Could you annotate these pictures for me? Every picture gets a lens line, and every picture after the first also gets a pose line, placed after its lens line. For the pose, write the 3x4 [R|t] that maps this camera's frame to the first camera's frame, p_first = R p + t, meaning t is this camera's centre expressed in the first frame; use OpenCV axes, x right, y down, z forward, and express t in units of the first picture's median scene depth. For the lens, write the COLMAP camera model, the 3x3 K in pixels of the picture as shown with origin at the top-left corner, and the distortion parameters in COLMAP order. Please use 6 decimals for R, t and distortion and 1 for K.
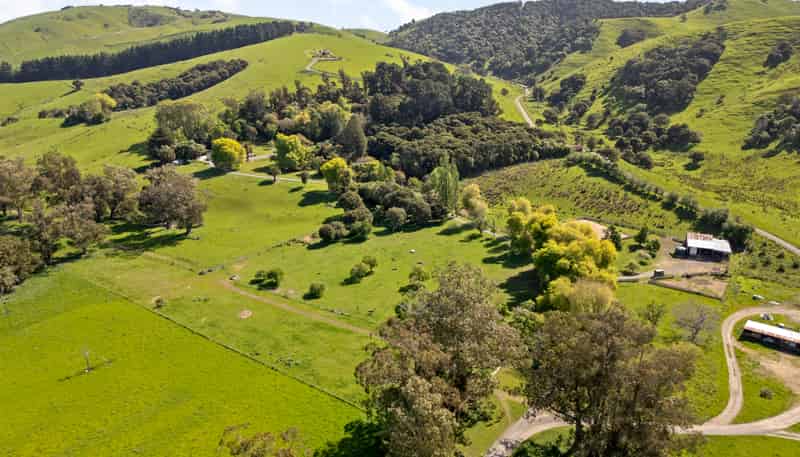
lens RADIAL K [[555.9, 0, 400.0], [0, 555.9, 228.5], [0, 0, 1]] dist [0.078942, -0.075577]
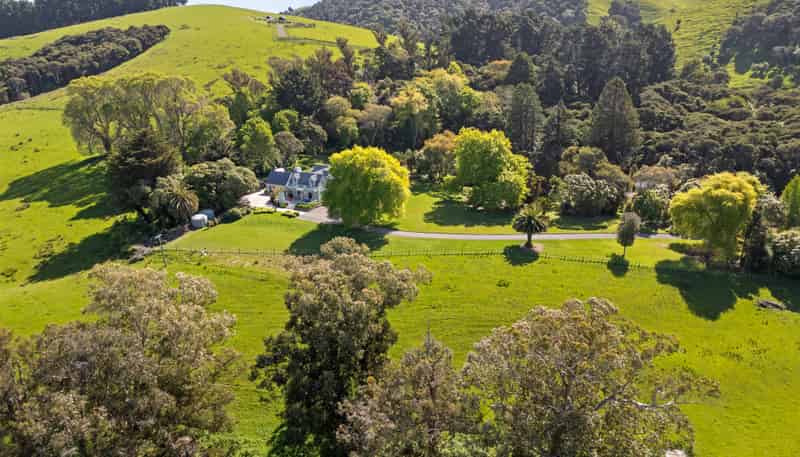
lens RADIAL K [[555.9, 0, 400.0], [0, 555.9, 228.5], [0, 0, 1]] dist [0.078942, -0.075577]
pose [[0.951572, -0.100195, 0.290639, -0.242734], [0.104770, 0.994496, -0.000183, -0.061344], [-0.289022, 0.030625, 0.956833, 0.377899]]
